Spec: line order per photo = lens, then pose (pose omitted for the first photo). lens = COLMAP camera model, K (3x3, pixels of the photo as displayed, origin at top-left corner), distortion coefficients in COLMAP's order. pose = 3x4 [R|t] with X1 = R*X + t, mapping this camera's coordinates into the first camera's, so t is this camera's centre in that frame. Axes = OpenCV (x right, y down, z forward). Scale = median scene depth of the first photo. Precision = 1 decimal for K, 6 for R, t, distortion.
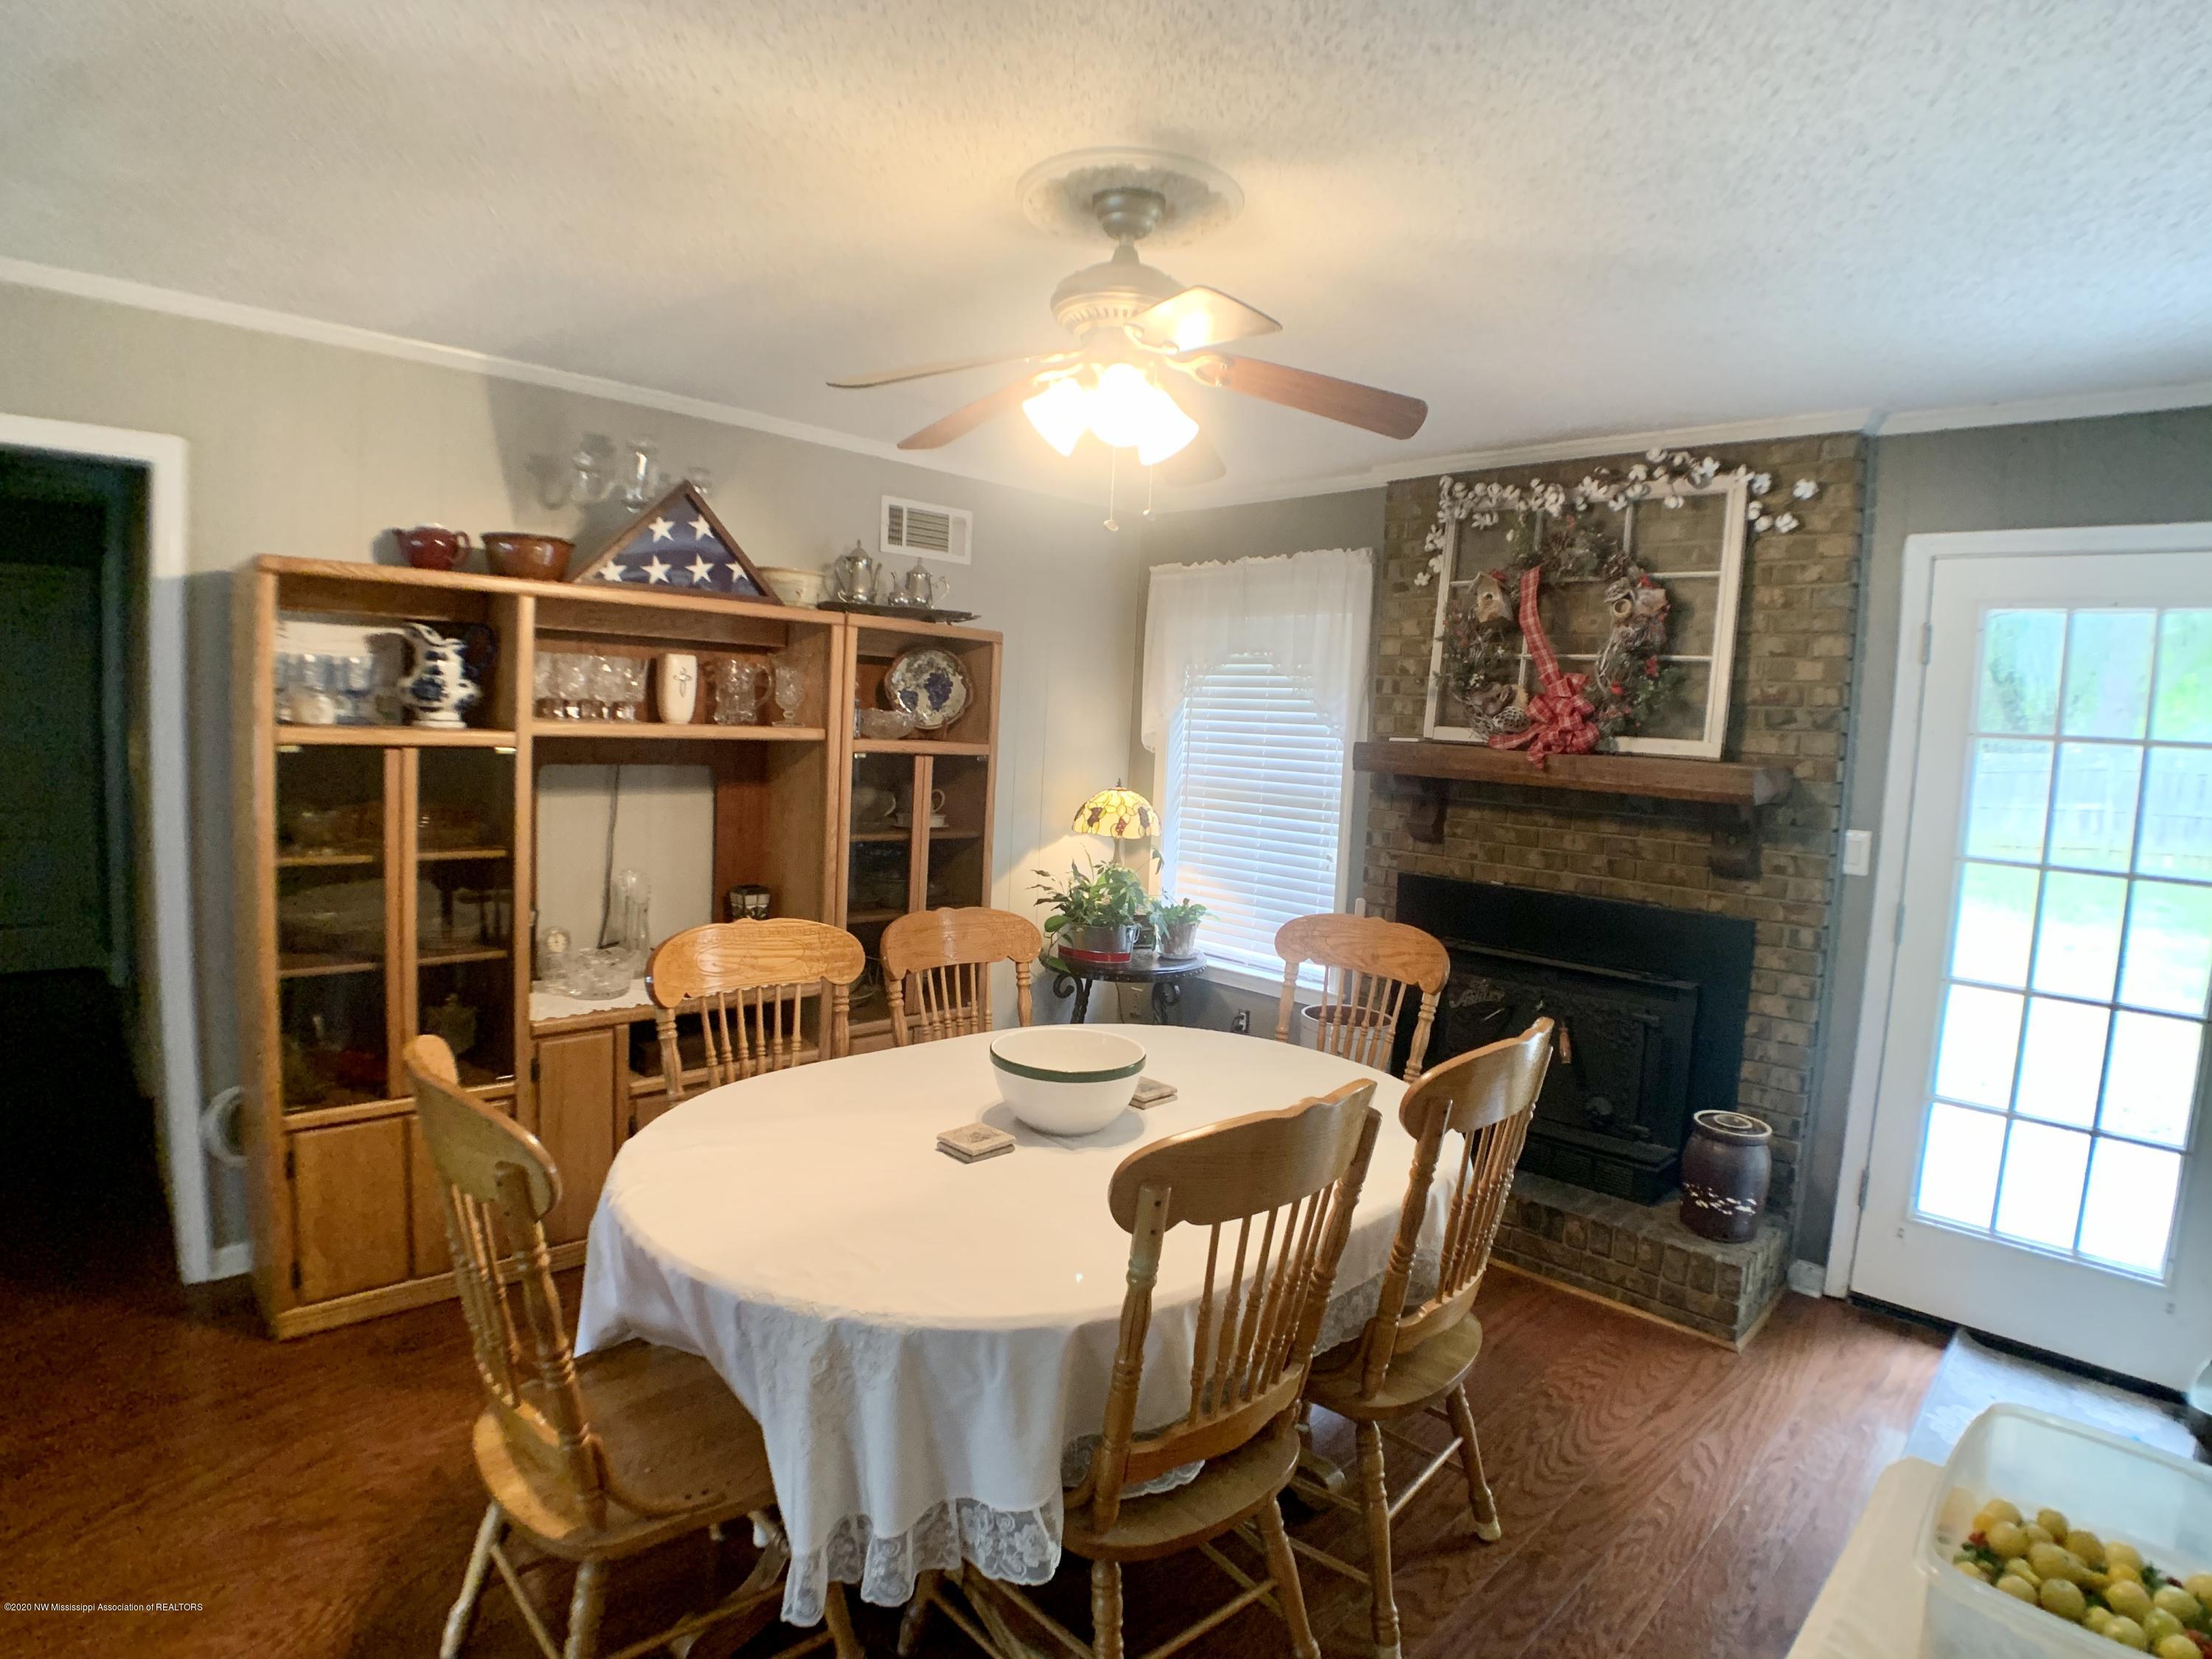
lens RADIAL K [[1172.1, 0, 1103.2], [0, 1172.1, 831.4], [0, 0, 1]] dist [-0.072787, -0.003453]
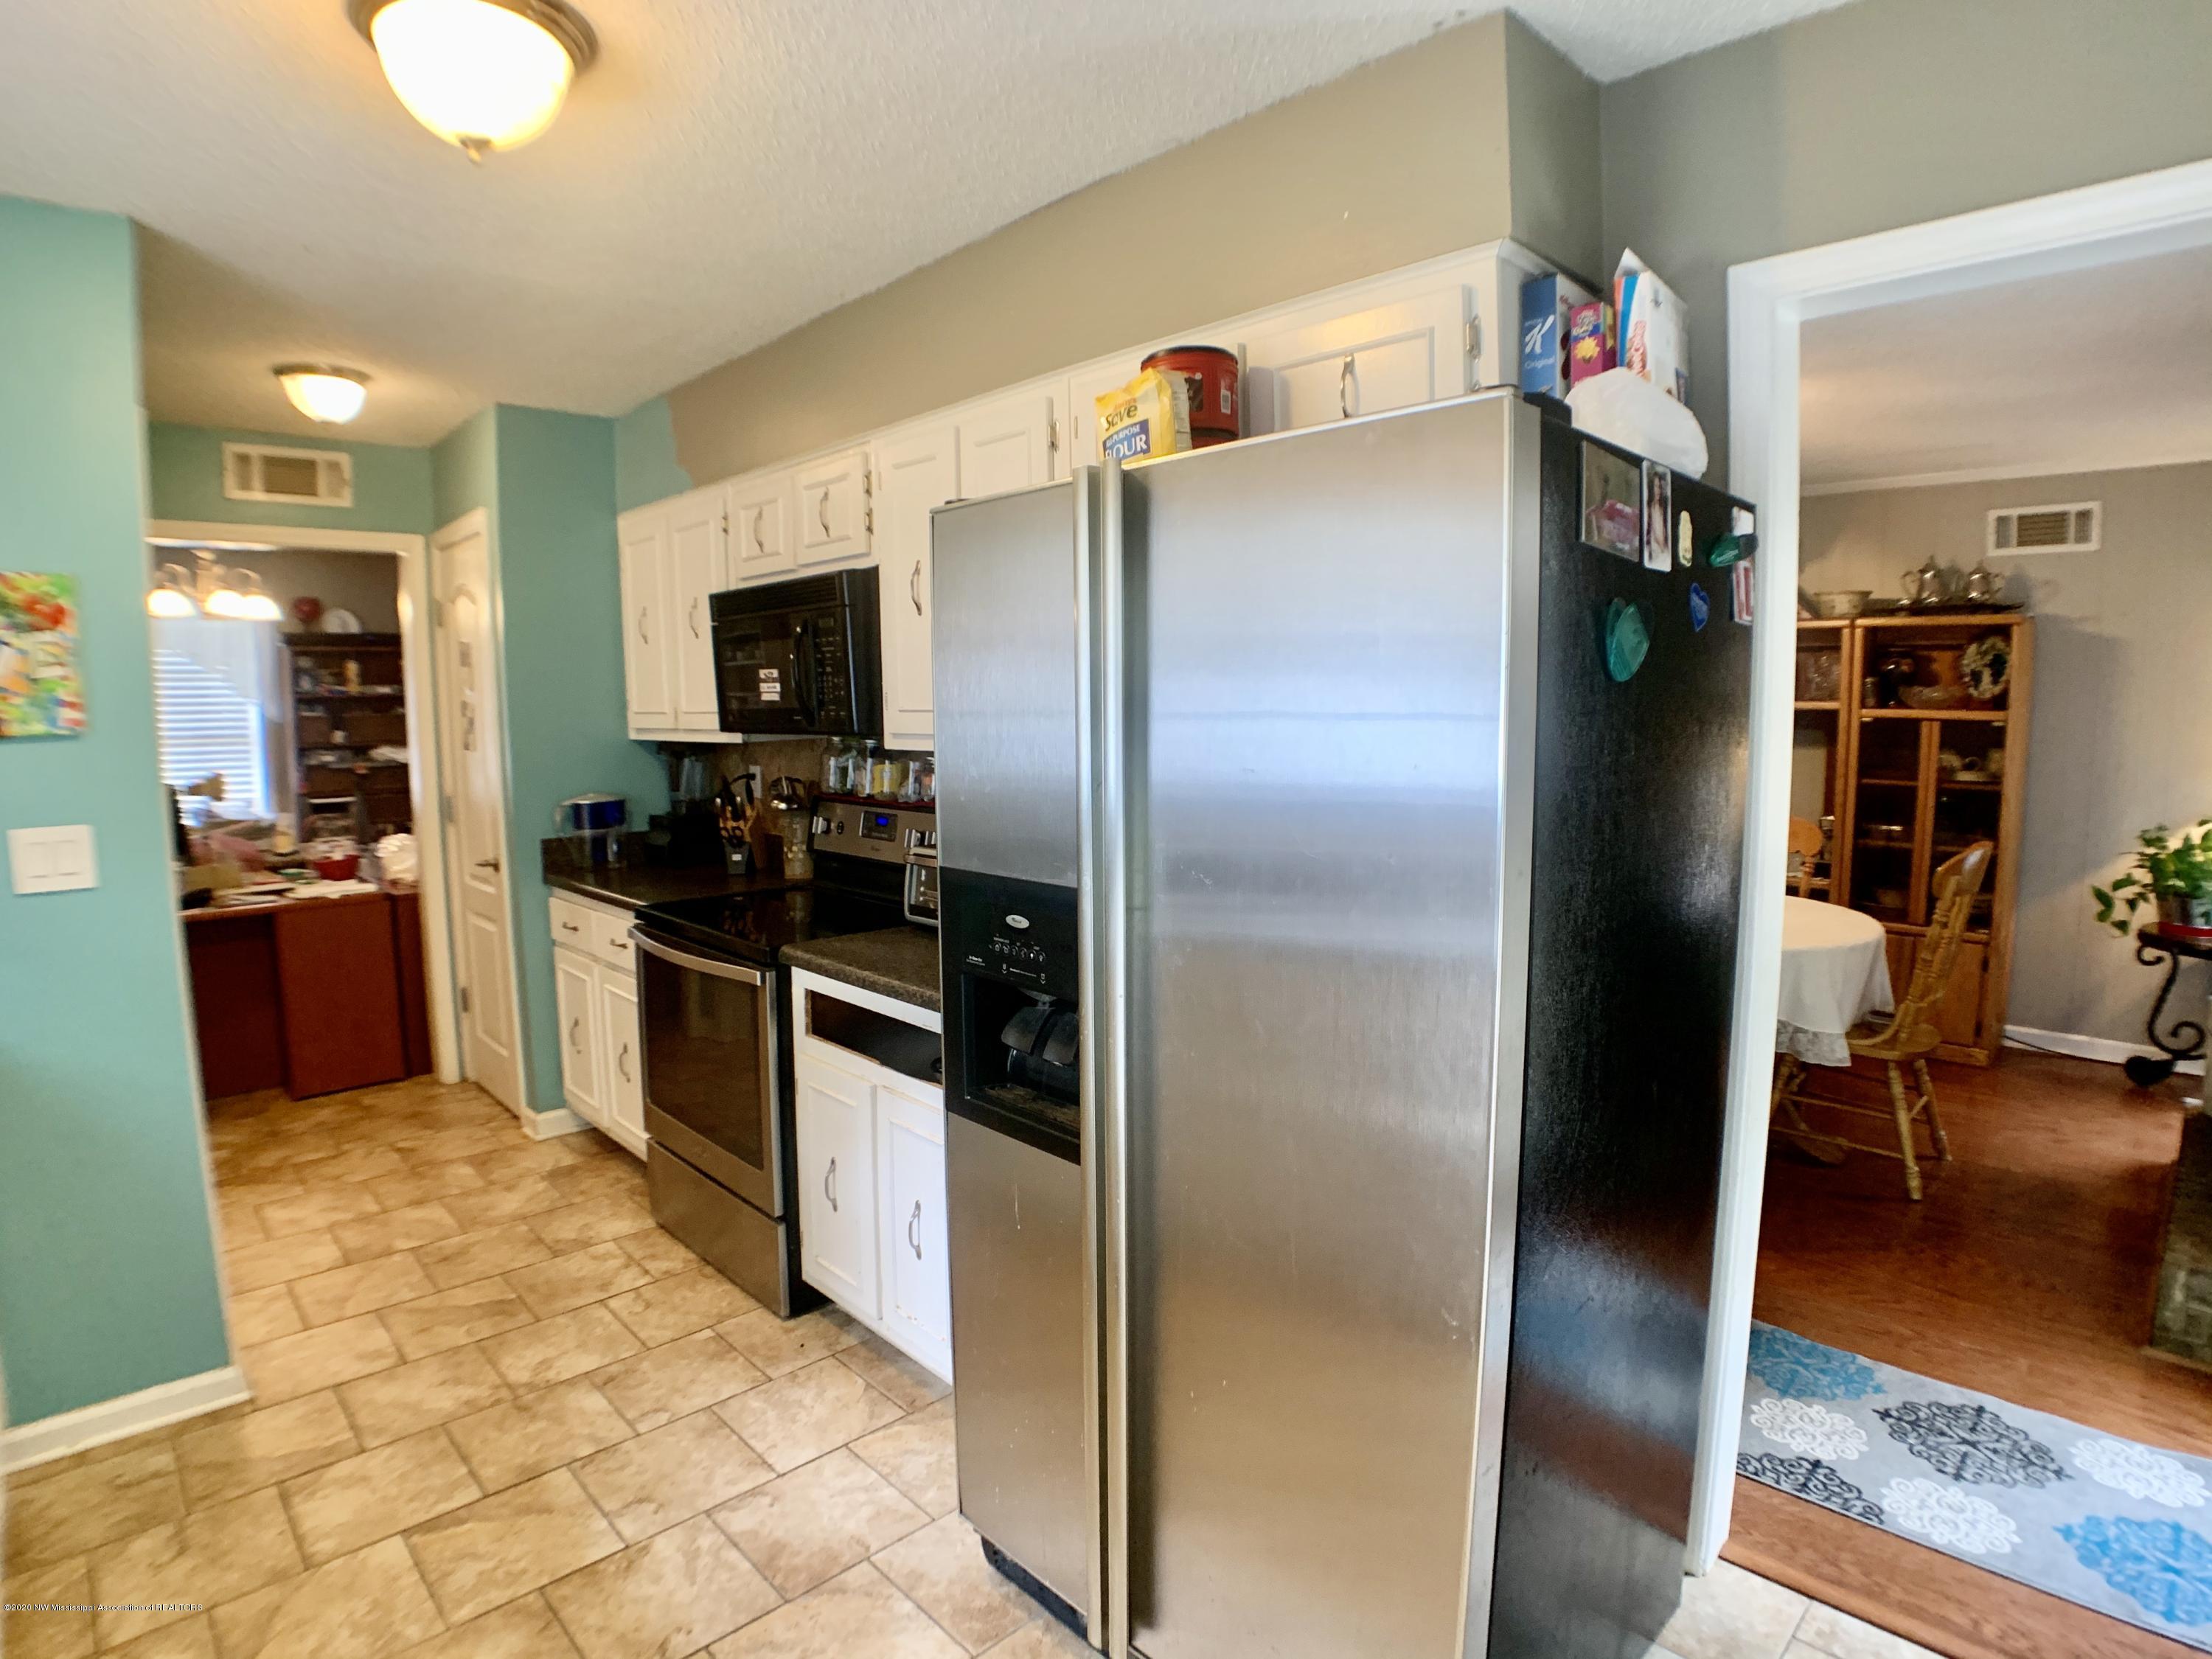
lens RADIAL K [[1172.1, 0, 1106.5], [0, 1172.1, 829.2], [0, 0, 1]] dist [-0.072787, -0.003453]
pose [[-0.017532, 0.063448, -0.997831, 1.021250], [-0.082581, 0.994483, 0.064686, 0.043658], [0.996430, 0.083536, -0.012196, 0.125721]]
